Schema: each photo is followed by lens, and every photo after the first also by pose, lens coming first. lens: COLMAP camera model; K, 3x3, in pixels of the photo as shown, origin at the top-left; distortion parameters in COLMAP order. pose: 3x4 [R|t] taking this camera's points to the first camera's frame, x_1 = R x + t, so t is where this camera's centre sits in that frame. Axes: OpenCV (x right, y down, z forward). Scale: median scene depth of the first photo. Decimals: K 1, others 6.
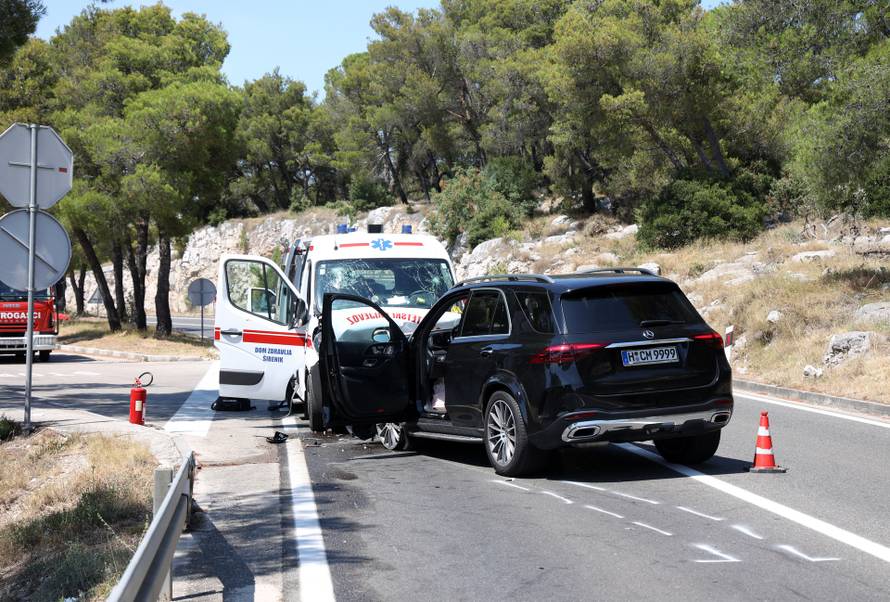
lens RADIAL K [[3383.2, 0, 414.9], [0, 3383.2, 301.0], [0, 0, 1]] dist [0.523227, -1.525235]
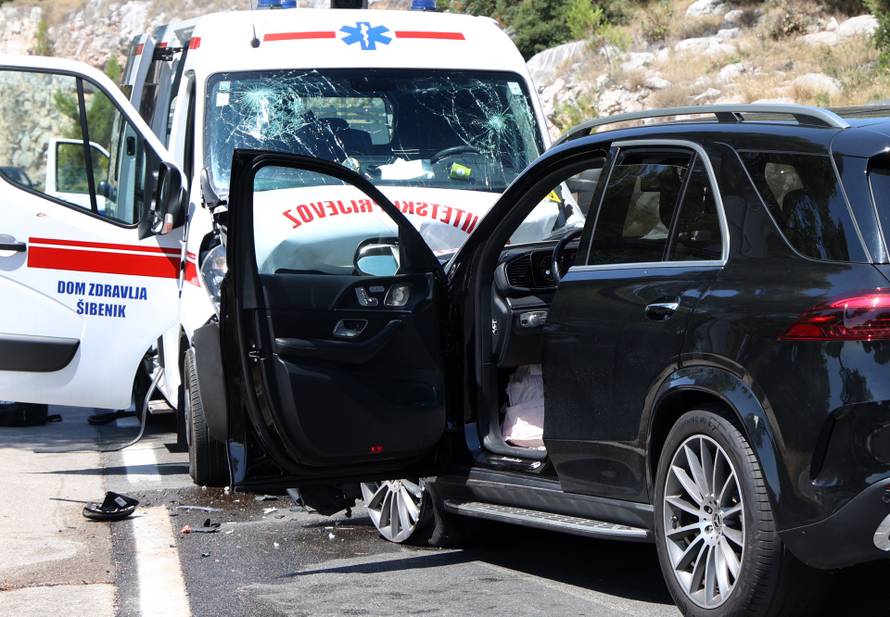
lens RADIAL K [[2928.9, 0, 509.0], [0, 2928.9, 255.6], [0, 0, 1]] dist [0.138474, 1.223612]
pose [[0.995604, 0.005960, 0.093468, -0.025941], [-0.008711, 0.999540, 0.029053, -0.000263], [-0.093251, -0.029740, 0.995198, 0.639818]]
